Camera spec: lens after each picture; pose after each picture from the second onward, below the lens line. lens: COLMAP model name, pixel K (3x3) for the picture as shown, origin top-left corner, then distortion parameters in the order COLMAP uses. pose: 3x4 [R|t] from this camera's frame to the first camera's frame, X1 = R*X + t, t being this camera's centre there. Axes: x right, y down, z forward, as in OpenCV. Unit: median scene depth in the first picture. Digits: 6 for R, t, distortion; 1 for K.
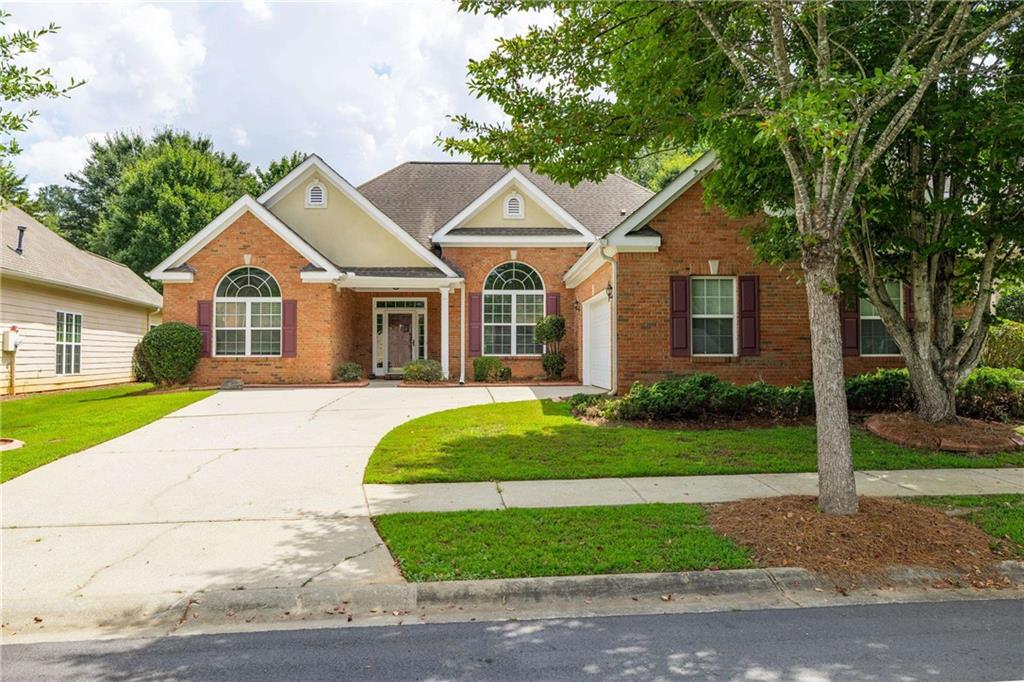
lens RADIAL K [[731.5, 0, 512.8], [0, 731.5, 342.4], [0, 0, 1]] dist [0.010640, 0.000414]
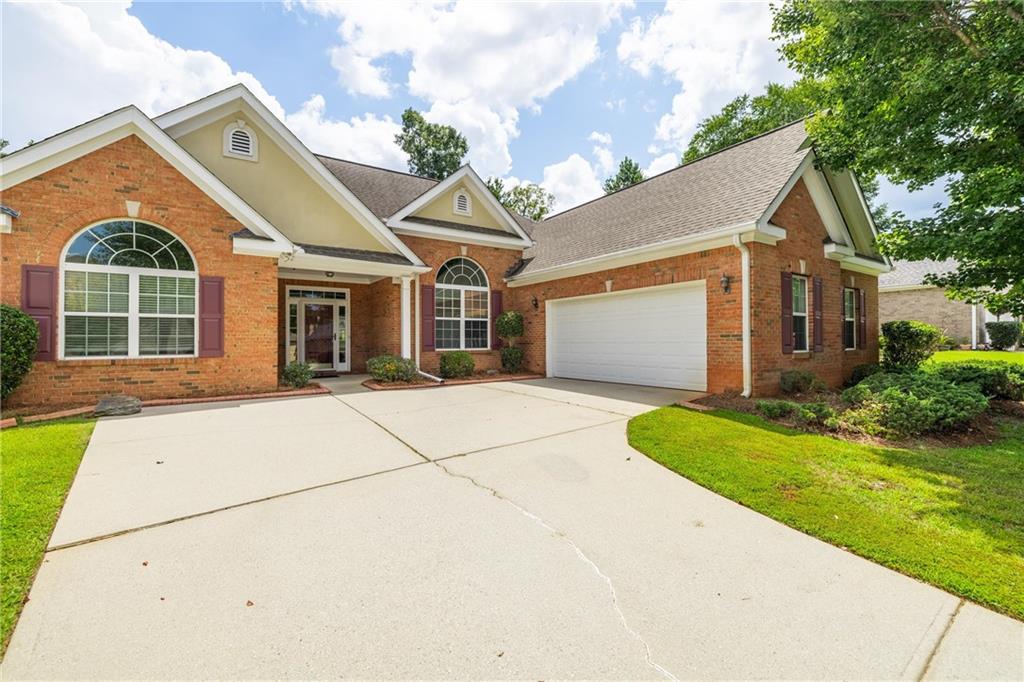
lens RADIAL K [[432.2, 0, 515.5], [0, 432.2, 336.1], [0, 0, 1]] dist [0.003093, -0.000666]
pose [[0.843290, 0.003539, 0.537447, -0.278819], [-0.004709, 0.999989, 0.000804, -0.001895], [-0.537438, -0.003209, 0.843297, 0.486177]]
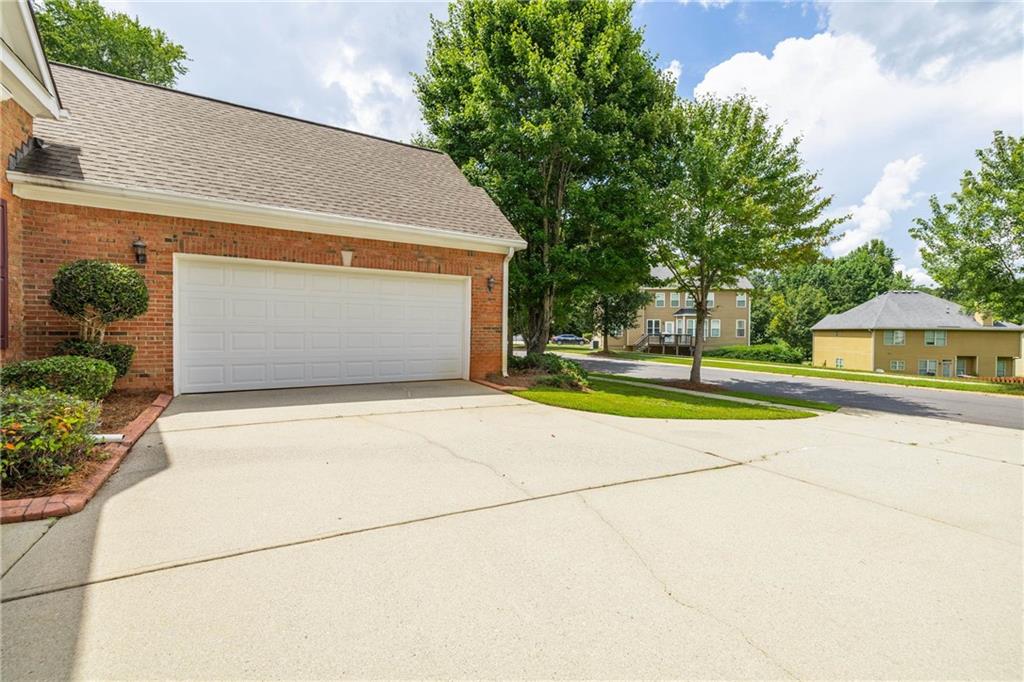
lens RADIAL K [[432.2, 0, 515.2], [0, 432.2, 336.8], [0, 0, 1]] dist [0.003093, -0.000666]
pose [[-0.491352, -0.016294, 0.870809, -0.336485], [-0.024006, 0.999698, 0.005160, 0.004730], [-0.870630, -0.018369, -0.491595, 1.017411]]
